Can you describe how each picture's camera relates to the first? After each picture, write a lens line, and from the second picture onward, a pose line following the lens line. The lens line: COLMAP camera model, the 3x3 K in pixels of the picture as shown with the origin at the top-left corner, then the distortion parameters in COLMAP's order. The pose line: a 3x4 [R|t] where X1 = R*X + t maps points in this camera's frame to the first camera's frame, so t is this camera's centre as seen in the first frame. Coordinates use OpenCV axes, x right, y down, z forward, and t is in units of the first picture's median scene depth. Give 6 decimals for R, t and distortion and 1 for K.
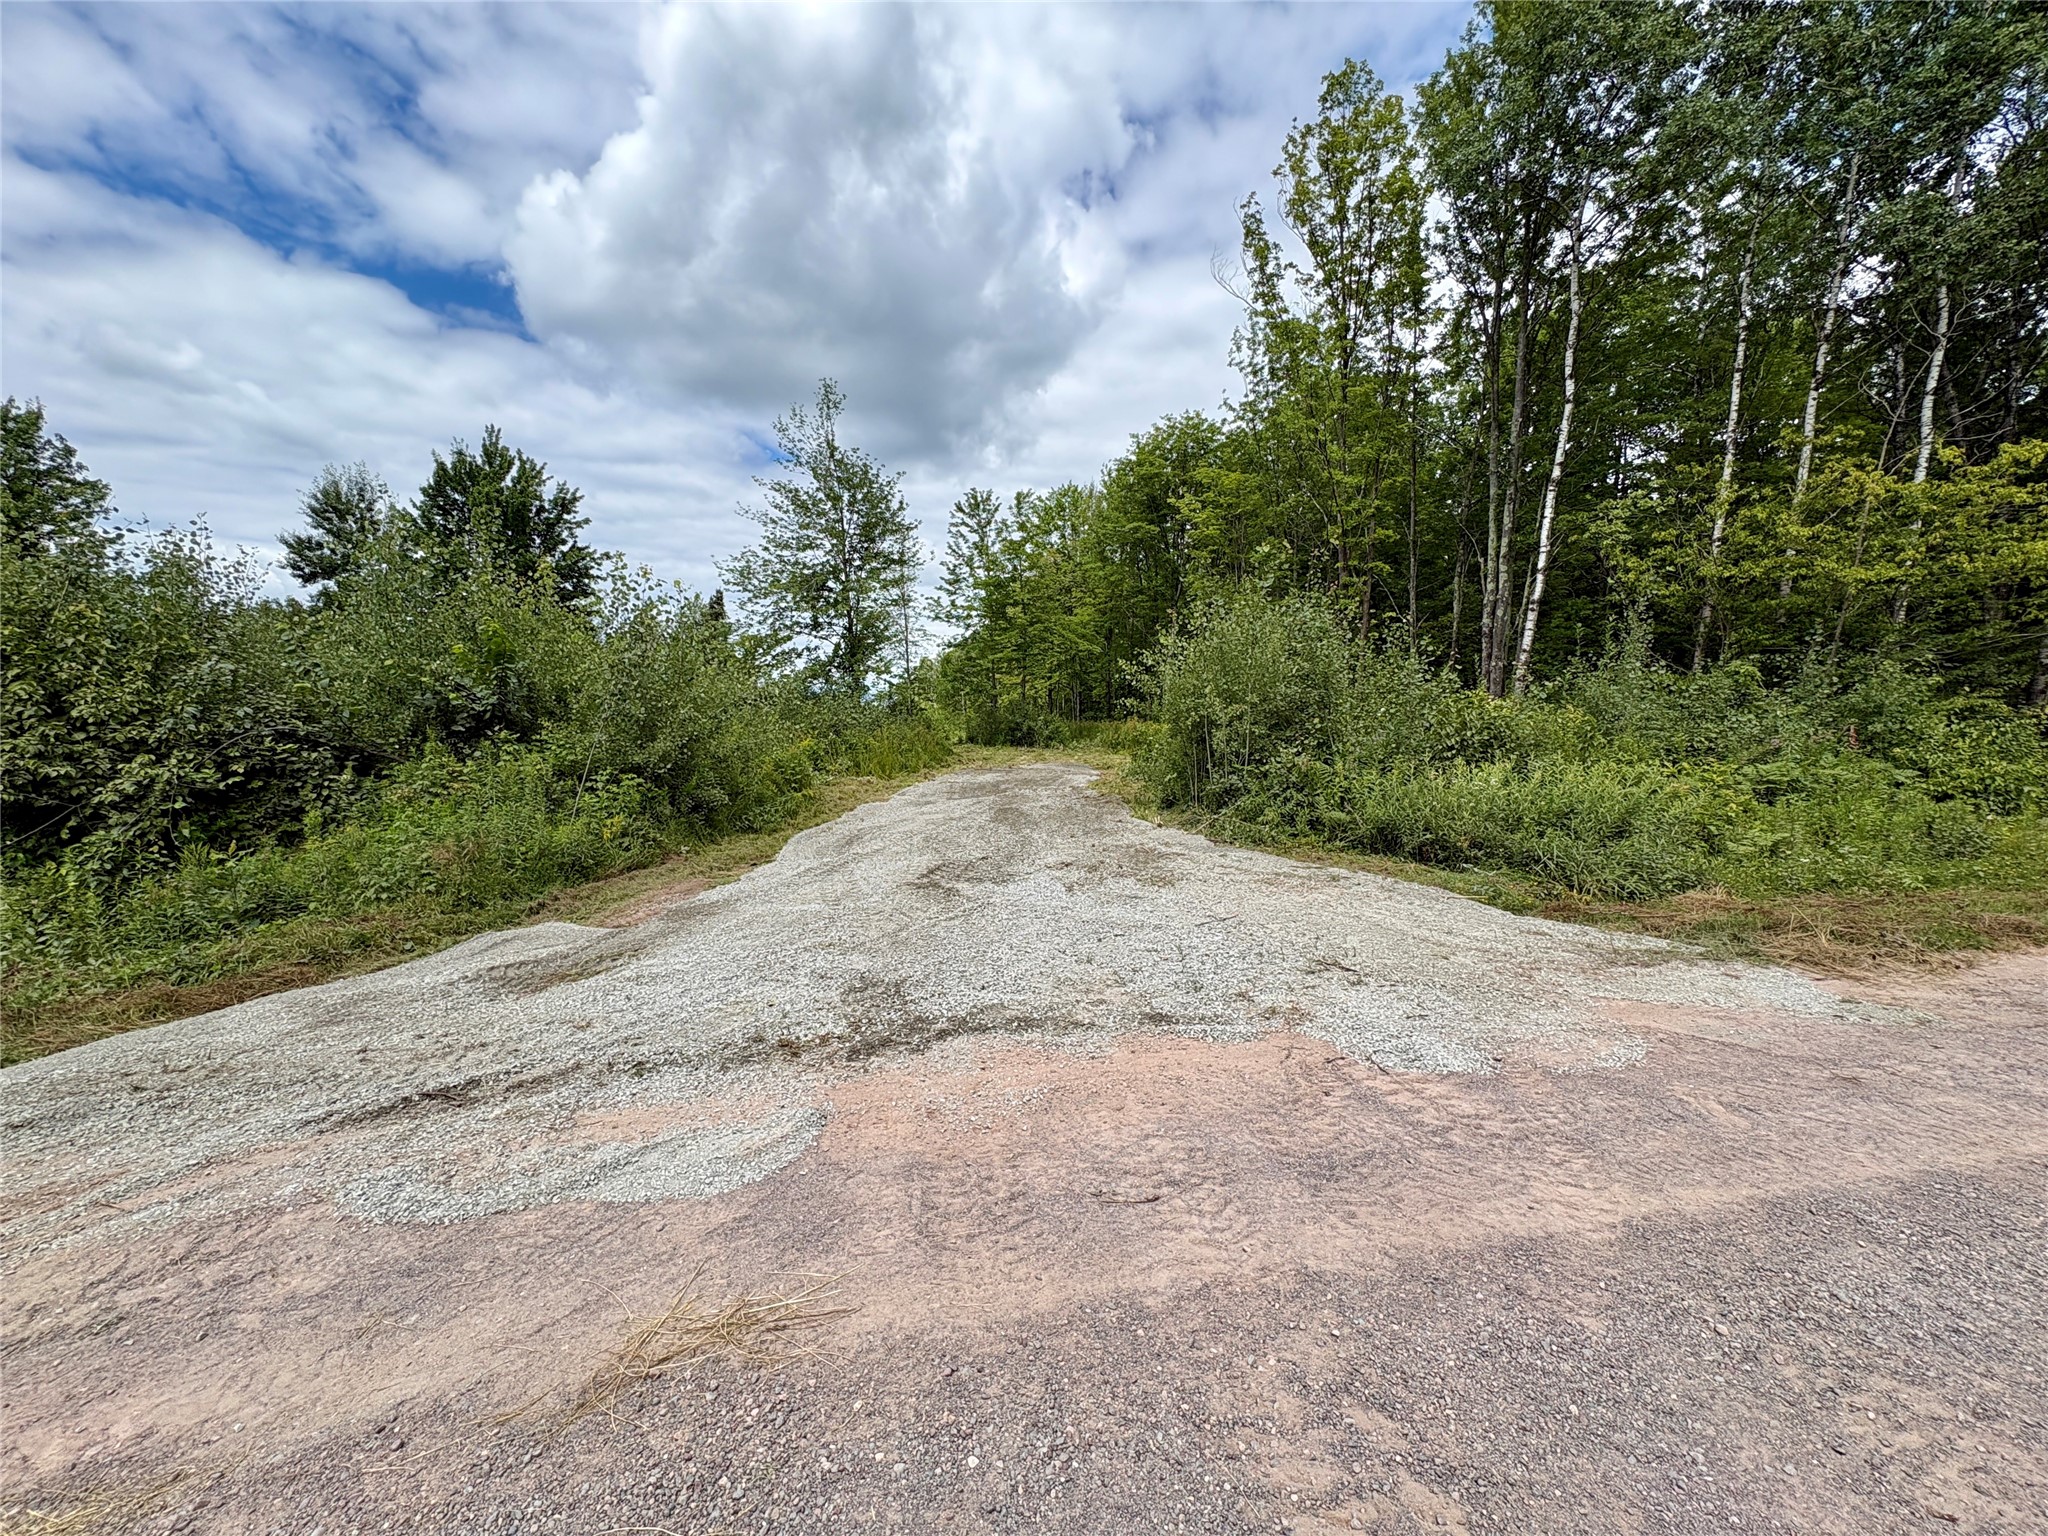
lens RADIAL K [[824.6, 0, 1041.3], [0, 824.6, 787.7], [0, 0, 1]] dist [0.002454, 0.001726]
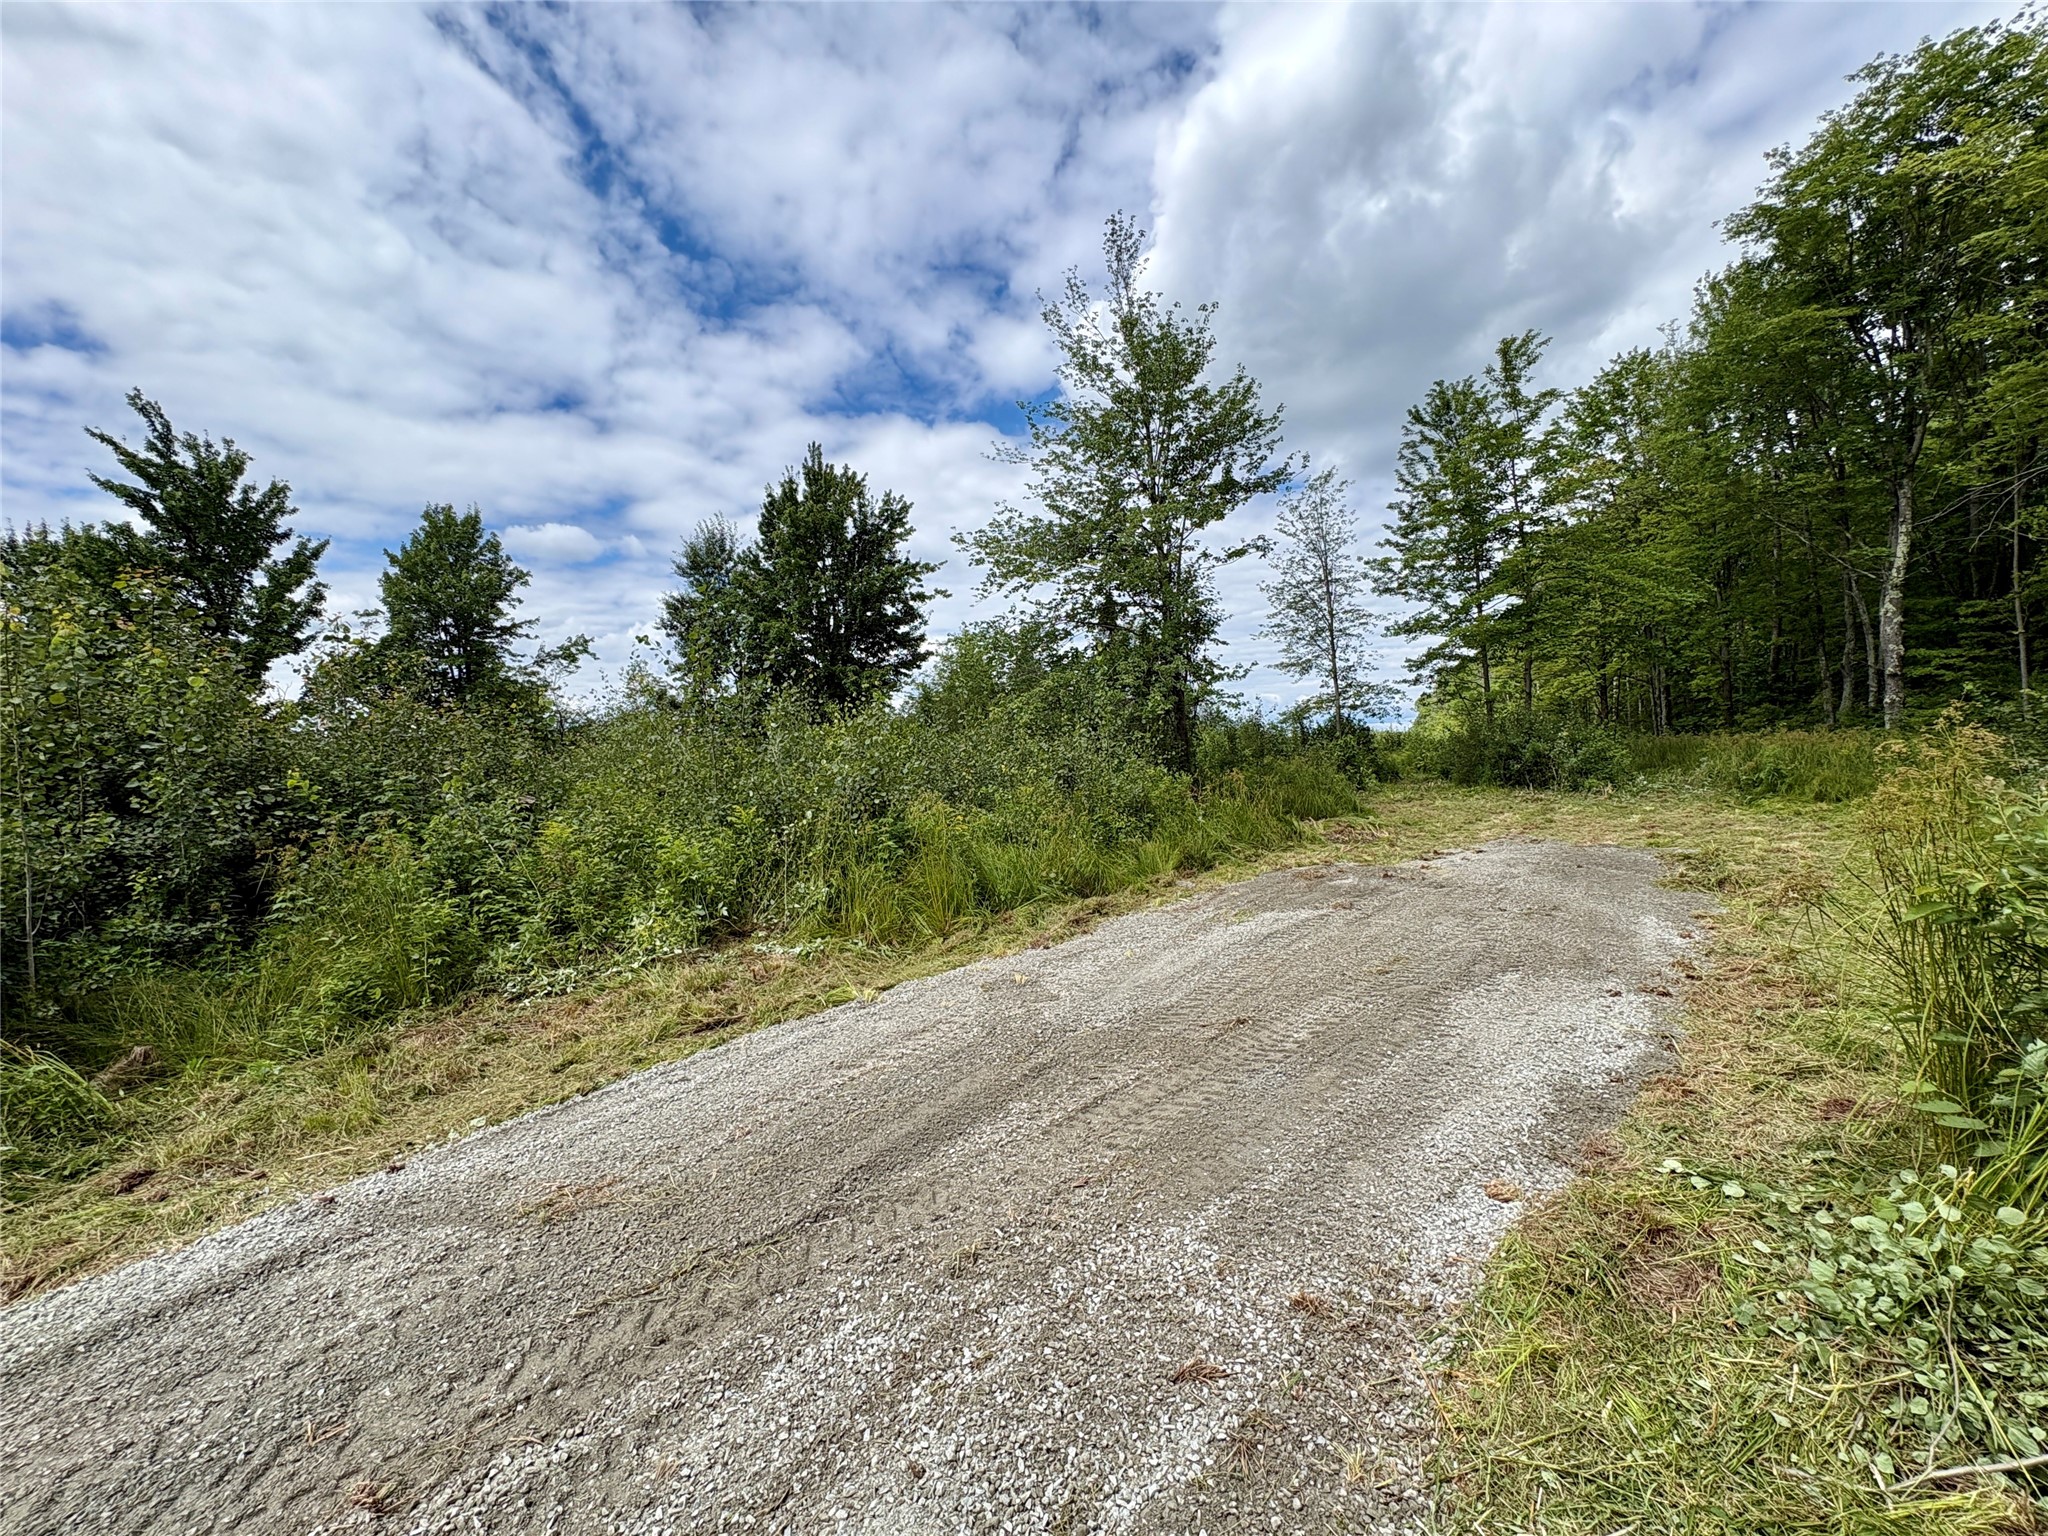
lens RADIAL K [[824.6, 0, 1026.0], [0, 824.6, 765.7], [0, 0, 1]] dist [0.002454, 0.001726]
pose [[0.808242, -0.032530, -0.587952, 0.050485], [-0.002101, 0.998307, -0.058122, -0.051907], [0.588847, 0.048212, 0.806805, 0.597960]]
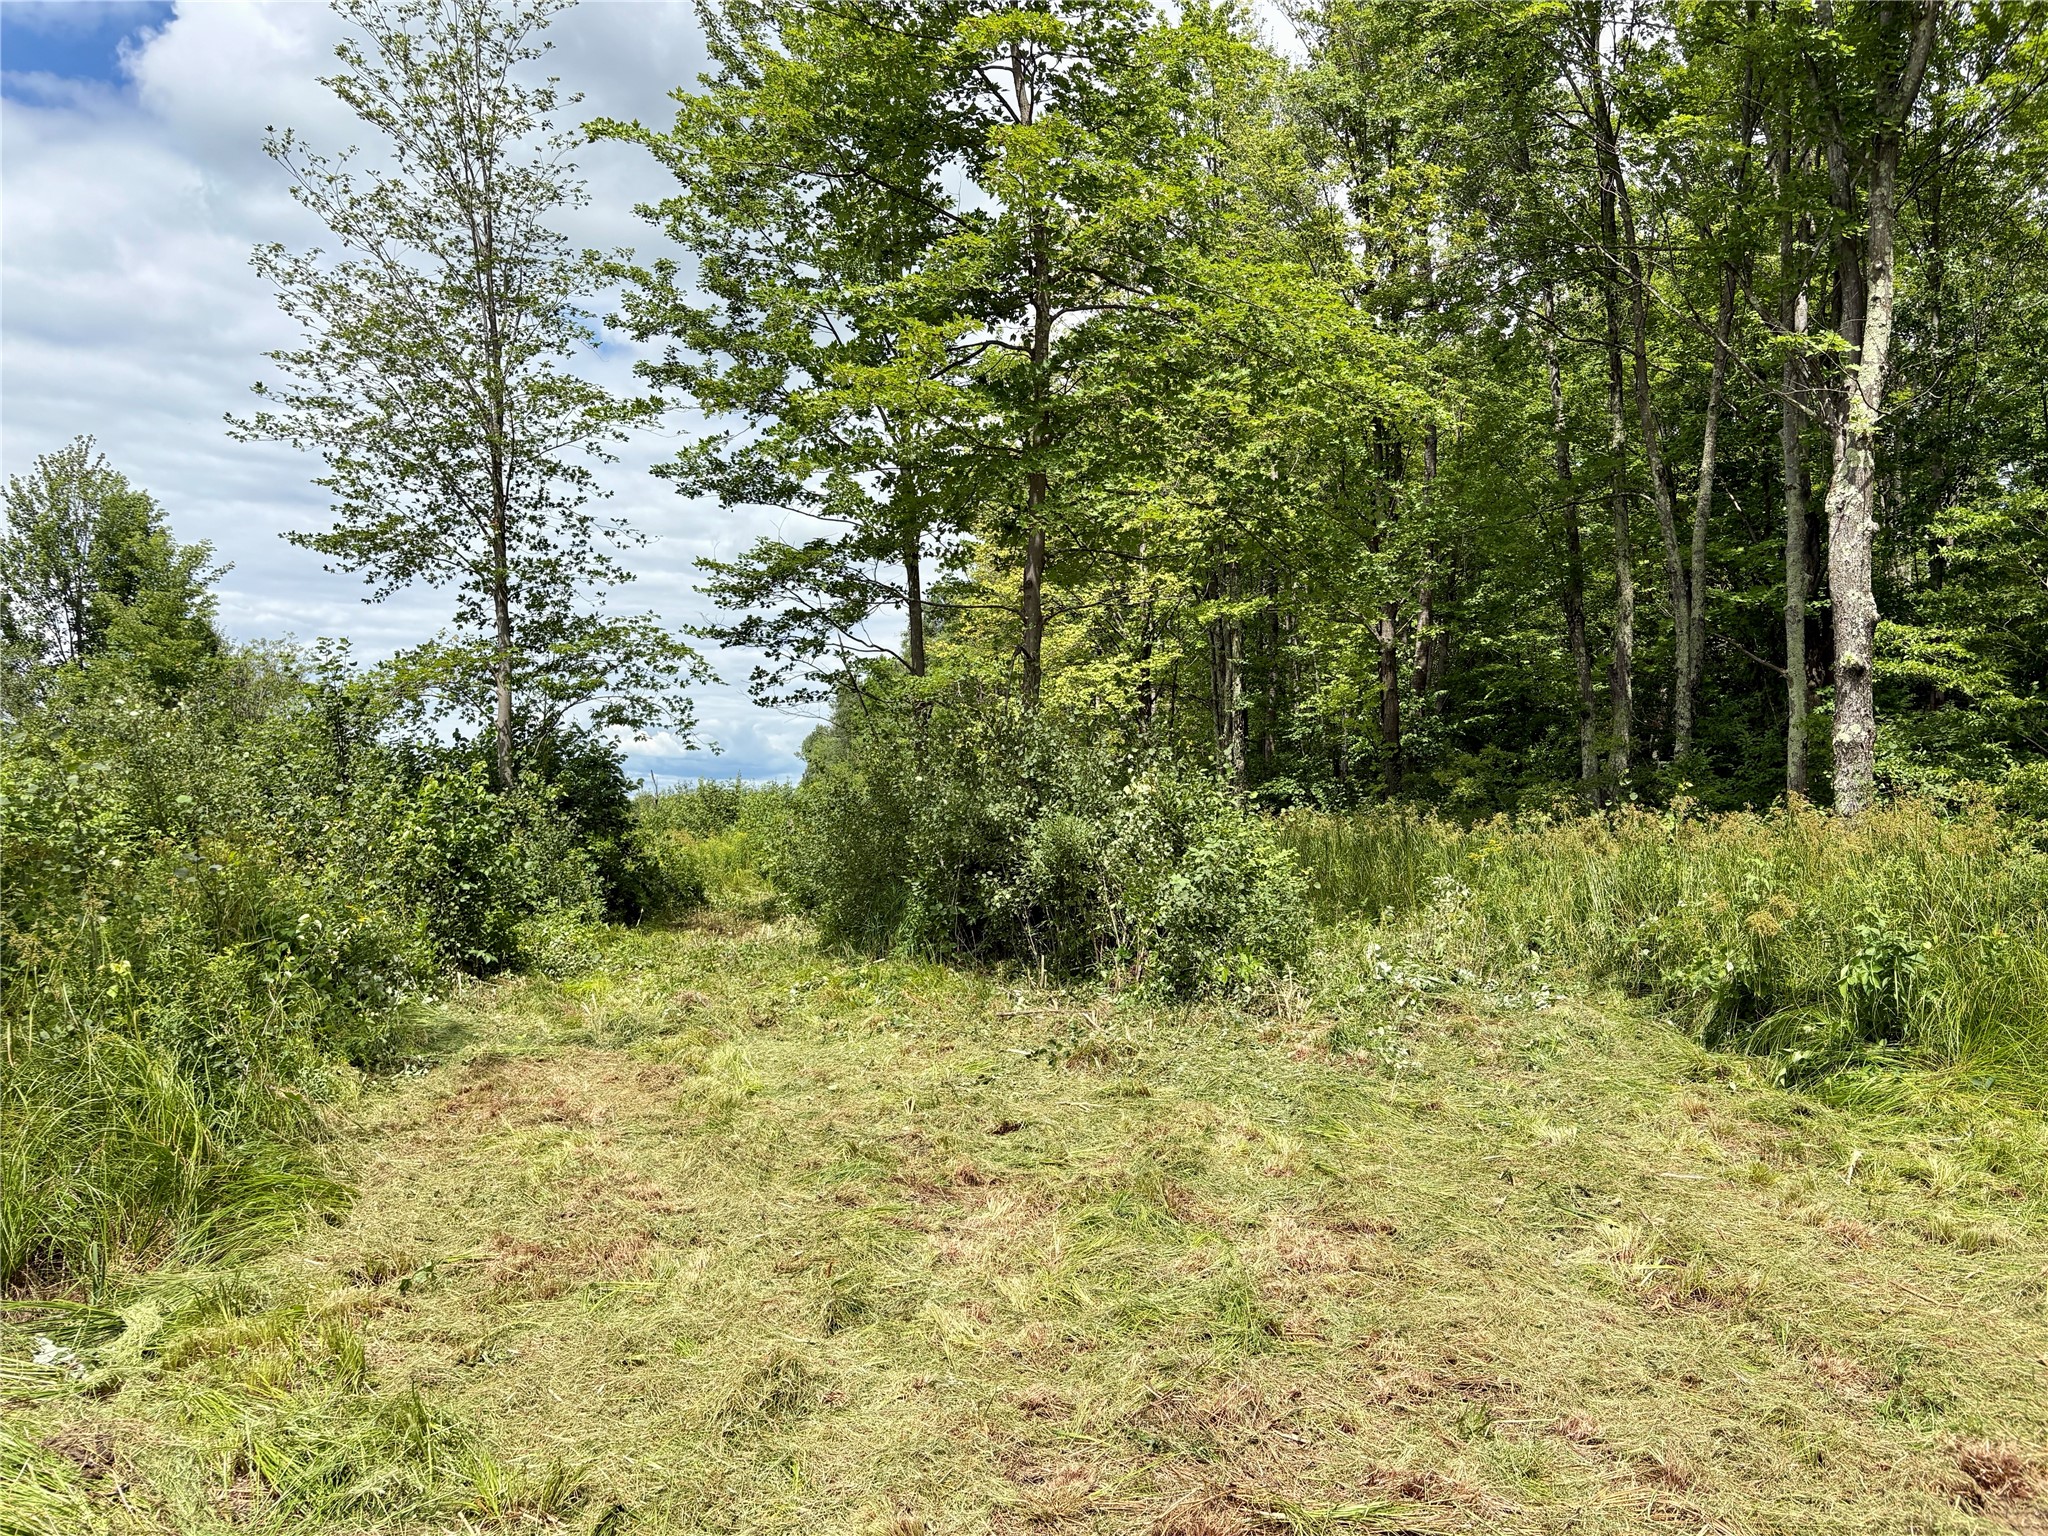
lens RADIAL K [[1592.0, 0, 1018.2], [0, 1592.0, 768.8], [0, 0, 1]] dist [0.083607, 0.000447]
pose [[0.998502, -0.009388, -0.053902, -0.011788], [0.003479, 0.994070, -0.108682, -0.089660], [0.054603, 0.108332, 0.992614, 1.129453]]
